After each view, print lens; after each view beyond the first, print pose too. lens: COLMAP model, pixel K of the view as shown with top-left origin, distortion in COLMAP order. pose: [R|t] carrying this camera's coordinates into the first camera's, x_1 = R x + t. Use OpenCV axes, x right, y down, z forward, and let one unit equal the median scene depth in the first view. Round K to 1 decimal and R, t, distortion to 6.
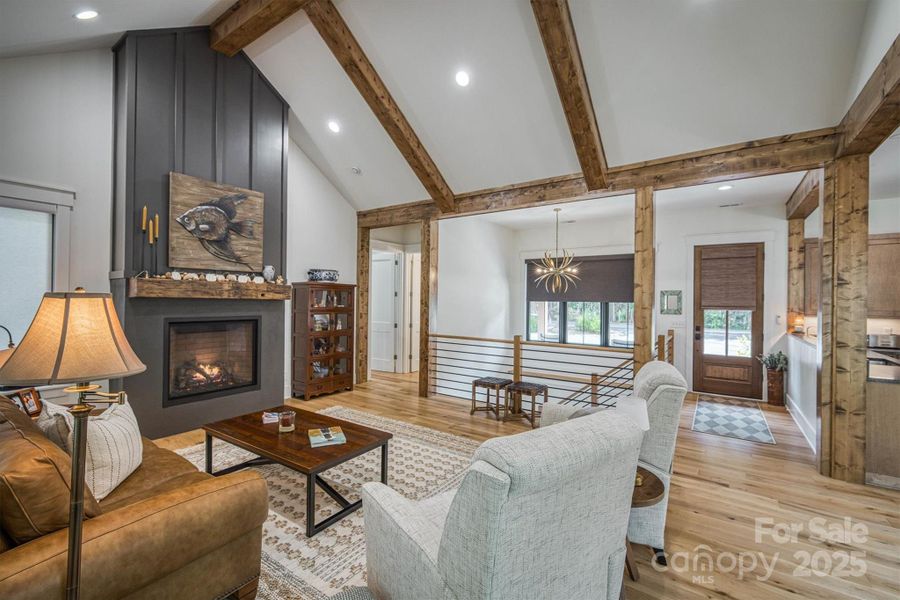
lens RADIAL K [[386.7, 0, 451.1], [0, 386.7, 298.3], [0, 0, 1]] dist [0.000281, -0.000181]
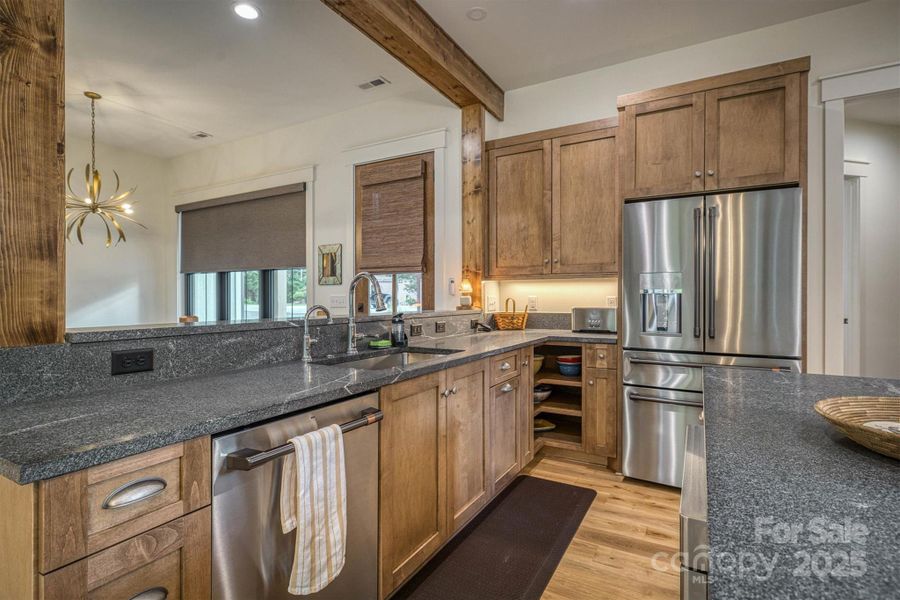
lens RADIAL K [[449.4, 0, 450.0], [0, 449.4, 300.0], [0, 0, 1]] dist [-0.000236, 0.000003]
pose [[0.996045, -0.012977, 0.087897, 1.002948], [0.012240, 0.999885, 0.008914, 0.086987], [-0.088003, -0.007803, 0.996090, 0.445632]]
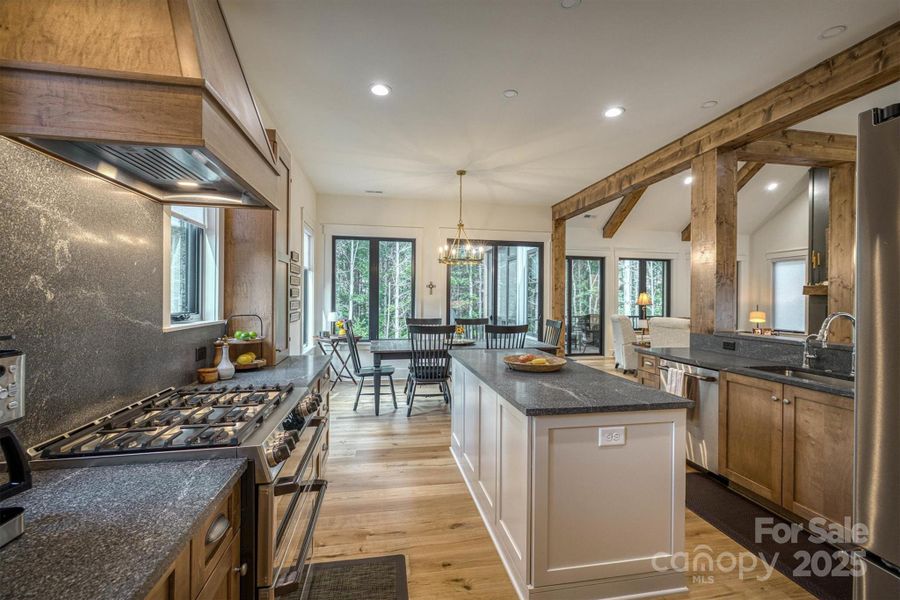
lens RADIAL K [[386.7, 0, 451.1], [0, 386.7, 298.3], [0, 0, 1]] dist [0.000281, -0.000181]
pose [[-0.705099, -0.017314, -0.708897, 1.705792], [-0.014277, 0.999846, -0.010220, 0.053490], [0.708965, 0.002915, -0.705238, 0.920026]]
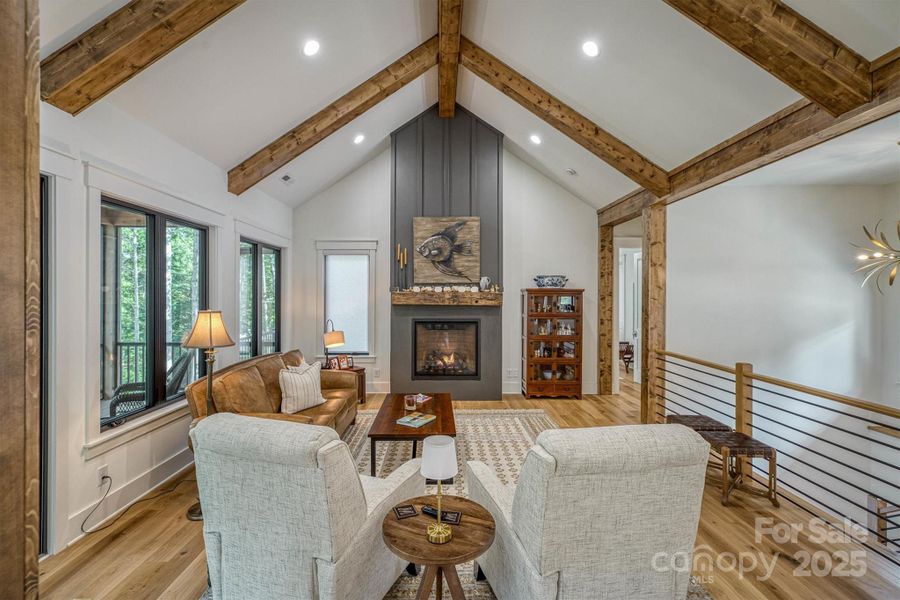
lens RADIAL K [[401.2, 0, 445.6], [0, 401.2, 294.7], [0, 0, 1]] dist [-0.000413, 0.000087]
pose [[0.577005, -0.011528, -0.816659, 0.499657], [0.007225, 0.999933, -0.009011, -0.021072], [0.816709, -0.000701, 0.577050, 0.208621]]
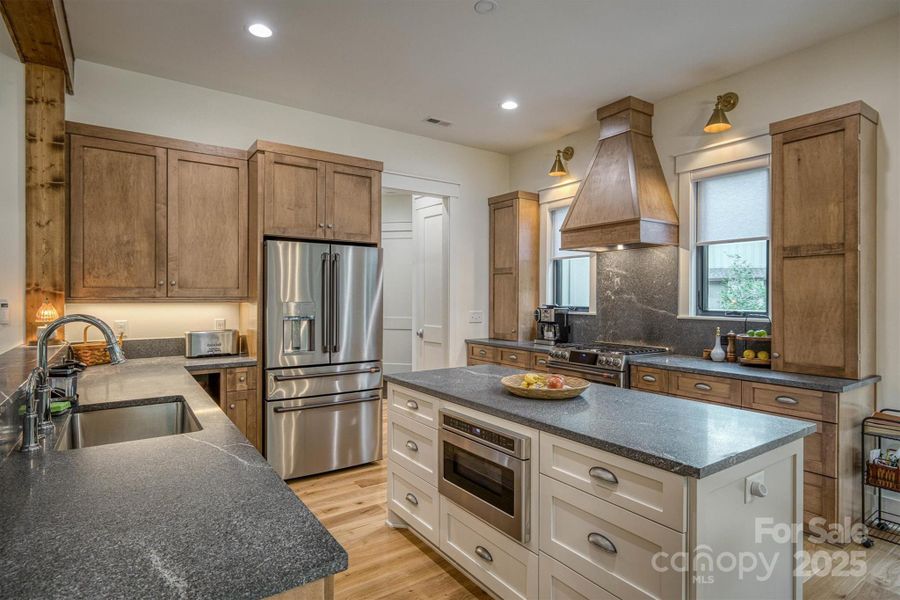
lens RADIAL K [[475.0, 0, 450.0], [0, 475.0, 300.0], [0, 0, 1]] dist [0.000945, 0.000010]
pose [[0.350219, -0.017421, 0.936506, 0.708934], [-0.002999, 0.999801, 0.019720, 0.040337], [-0.936663, -0.009715, 0.350097, 0.523734]]
